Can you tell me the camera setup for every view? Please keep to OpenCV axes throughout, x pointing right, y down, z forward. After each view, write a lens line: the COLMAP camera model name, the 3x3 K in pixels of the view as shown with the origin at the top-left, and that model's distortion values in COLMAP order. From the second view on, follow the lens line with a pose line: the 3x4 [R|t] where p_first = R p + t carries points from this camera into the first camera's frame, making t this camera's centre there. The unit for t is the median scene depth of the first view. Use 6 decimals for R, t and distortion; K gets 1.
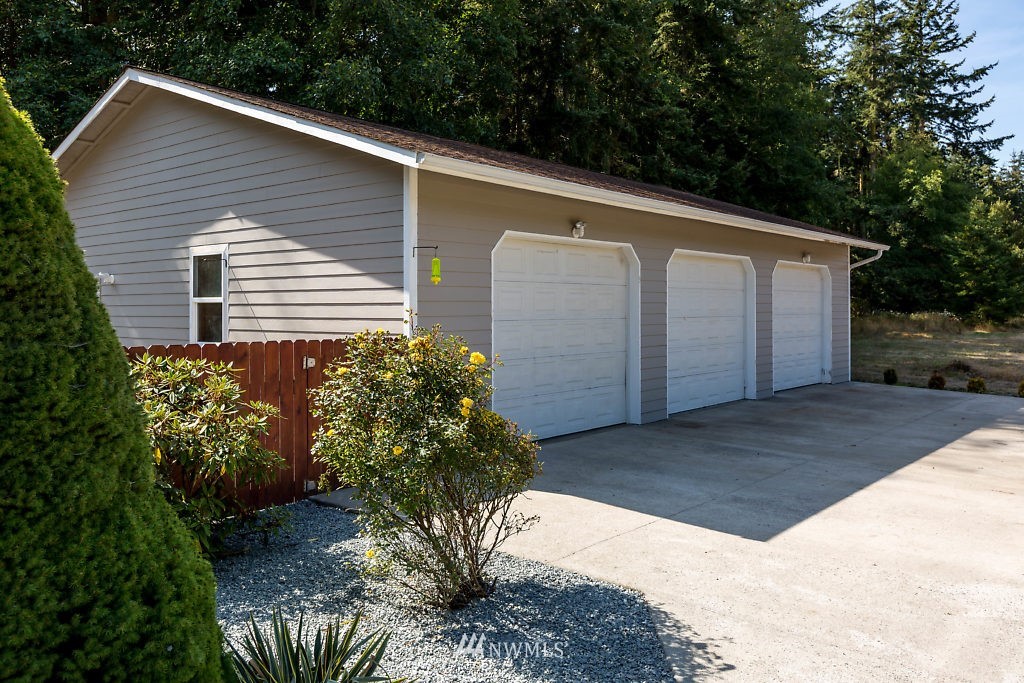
lens RADIAL K [[808.0, 0, 512.0], [0, 808.0, 341.5], [0, 0, 1]] dist [0.029200, -0.000972]
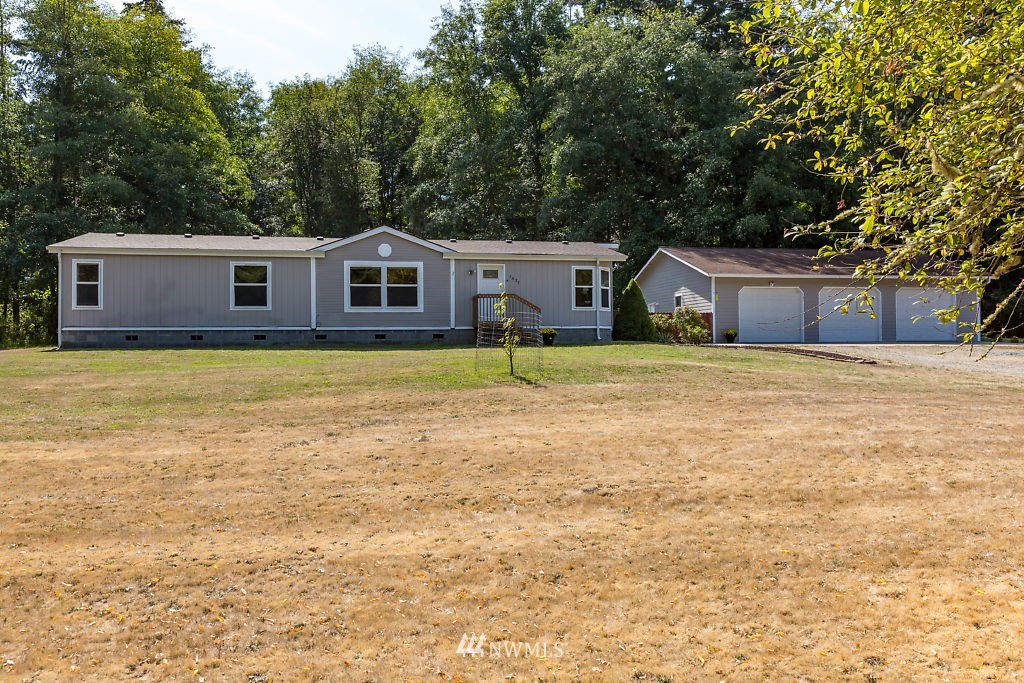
lens RADIAL K [[808.0, 0, 512.0], [0, 808.0, 341.5], [0, 0, 1]] dist [0.029200, -0.000972]
pose [[0.767911, -0.008295, -0.640503, 0.873706], [-0.019616, 0.999143, -0.036457, 0.156361], [0.640257, 0.040560, 0.767090, -1.454415]]
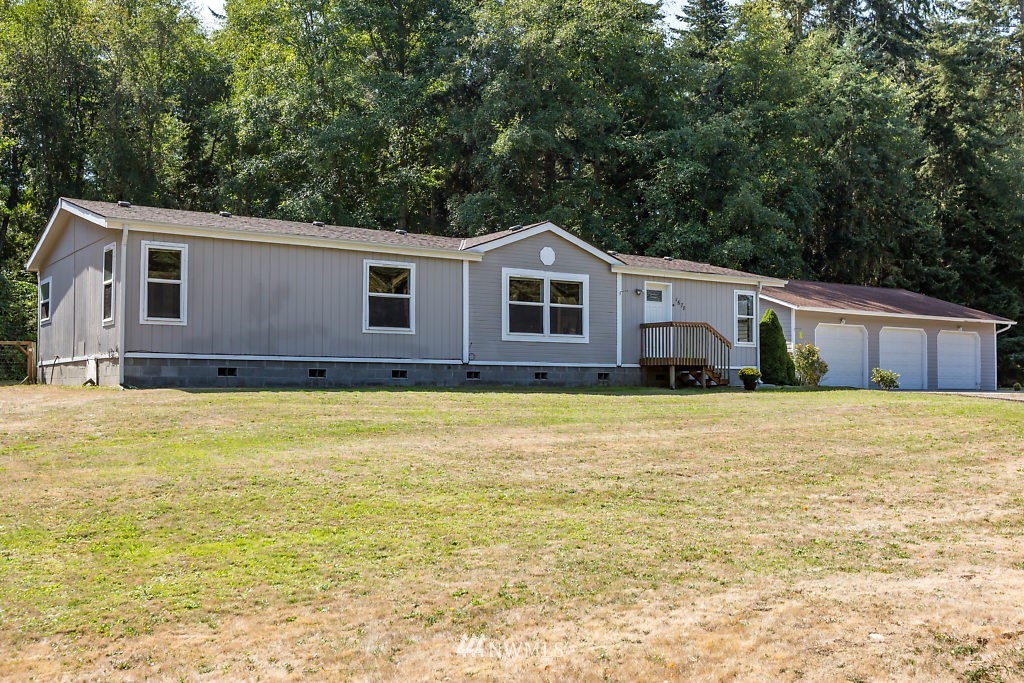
lens RADIAL K [[1028.3, 0, 498.4], [0, 1028.3, 365.8], [0, 0, 1]] dist [0.001312, -0.007692]
pose [[0.959368, -0.000379, -0.282158, -0.041813], [-0.017287, 0.998042, -0.060118, 0.169250], [0.281628, 0.062553, 0.957482, -1.830805]]
